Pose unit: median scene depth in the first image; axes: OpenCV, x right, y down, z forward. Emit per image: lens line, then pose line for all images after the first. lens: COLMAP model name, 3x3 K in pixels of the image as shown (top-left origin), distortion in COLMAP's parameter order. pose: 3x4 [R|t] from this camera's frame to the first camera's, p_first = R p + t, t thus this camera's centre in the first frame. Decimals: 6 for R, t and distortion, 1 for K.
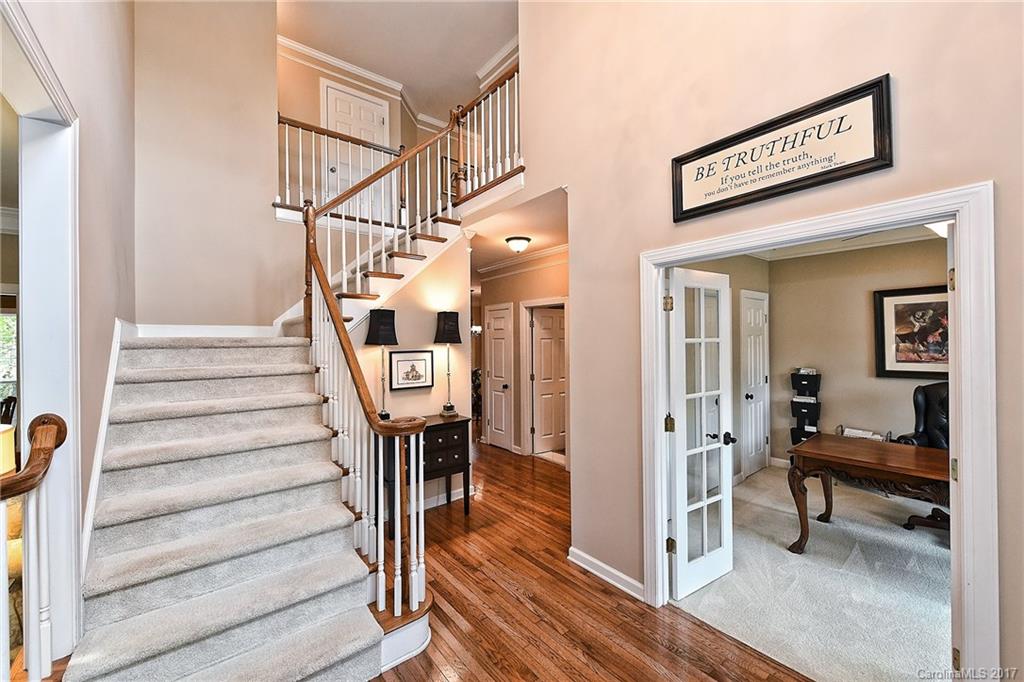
lens RADIAL K [[403.8, 0, 513.3], [0, 403.8, 339.2], [0, 0, 1]] dist [0.001174, 0.000152]
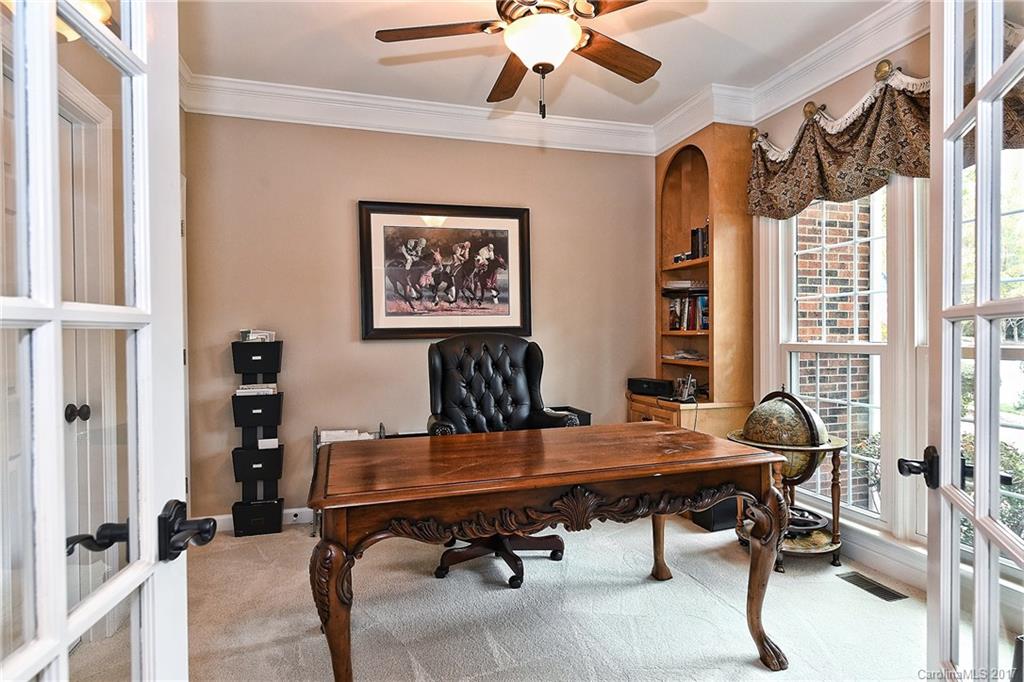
lens RADIAL K [[544.6, 0, 514.5], [0, 544.6, 339.2], [0, 0, 1]] dist [0.001659, 0.000214]
pose [[0.374997, -0.001648, 0.927025, 0.213074], [0.000820, 0.999999, 0.001446, 0.092336], [-0.927026, 0.000218, 0.374998, 0.475143]]
